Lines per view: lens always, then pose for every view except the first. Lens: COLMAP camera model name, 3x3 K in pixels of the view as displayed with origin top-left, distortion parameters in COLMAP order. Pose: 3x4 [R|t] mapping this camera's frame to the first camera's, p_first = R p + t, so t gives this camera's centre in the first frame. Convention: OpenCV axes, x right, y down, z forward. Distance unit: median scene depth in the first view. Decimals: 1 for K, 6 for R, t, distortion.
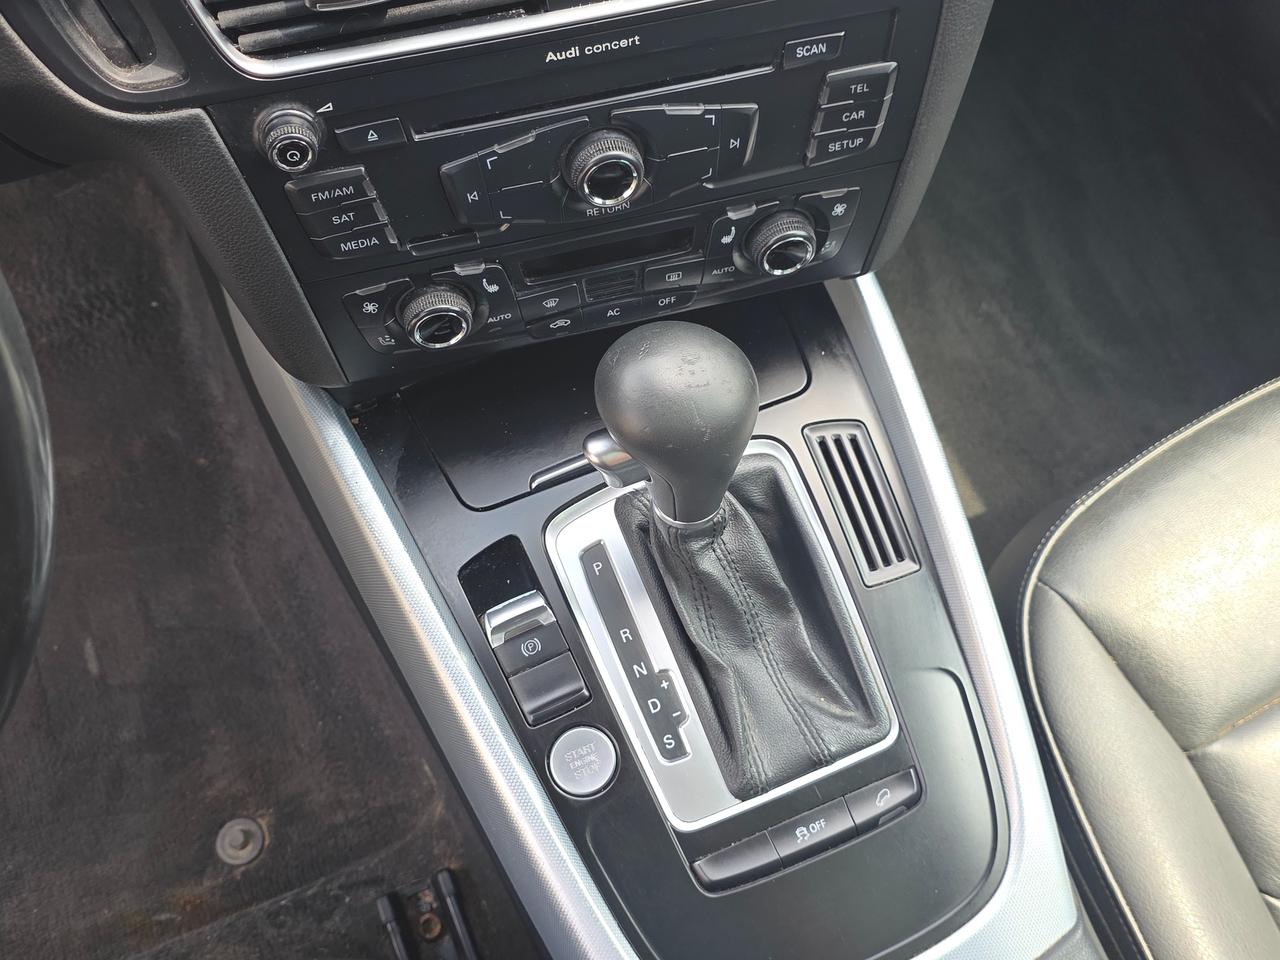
lens RADIAL K [[1380.3, 0, 637.6], [0, 1380.3, 480.3], [0, 0, 1]] dist [0.078175, 0.000000]
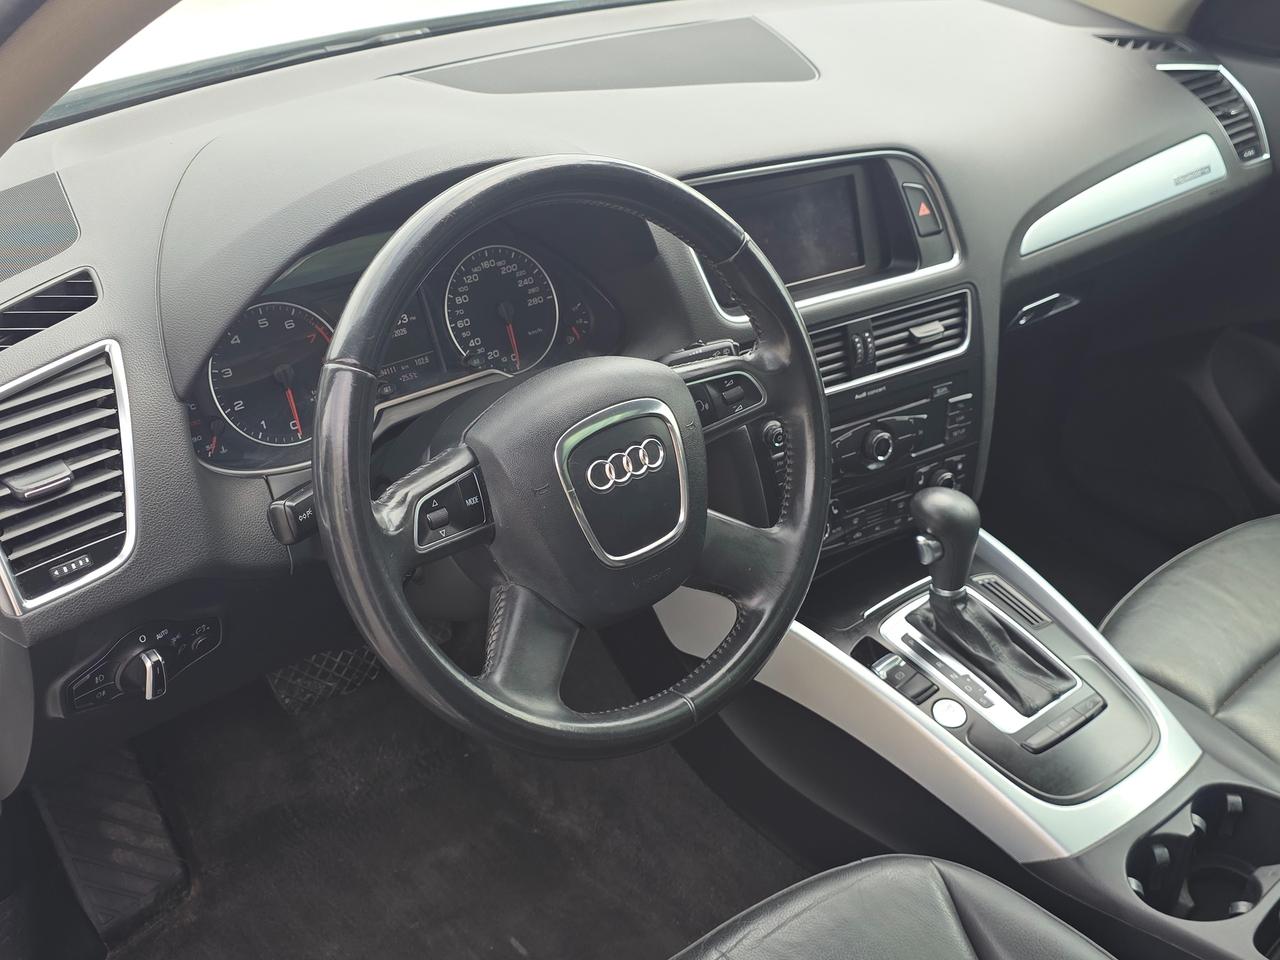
lens RADIAL K [[1380.3, 0, 652.2], [0, 1380.3, 483.9], [0, 0, 1]] dist [0.078175, 0.000000]
pose [[0.956561, -0.158412, 0.244737, -0.981321], [0.265995, 0.817833, -0.510289, 0.931713], [-0.119318, 0.553222, 0.824445, -0.862124]]
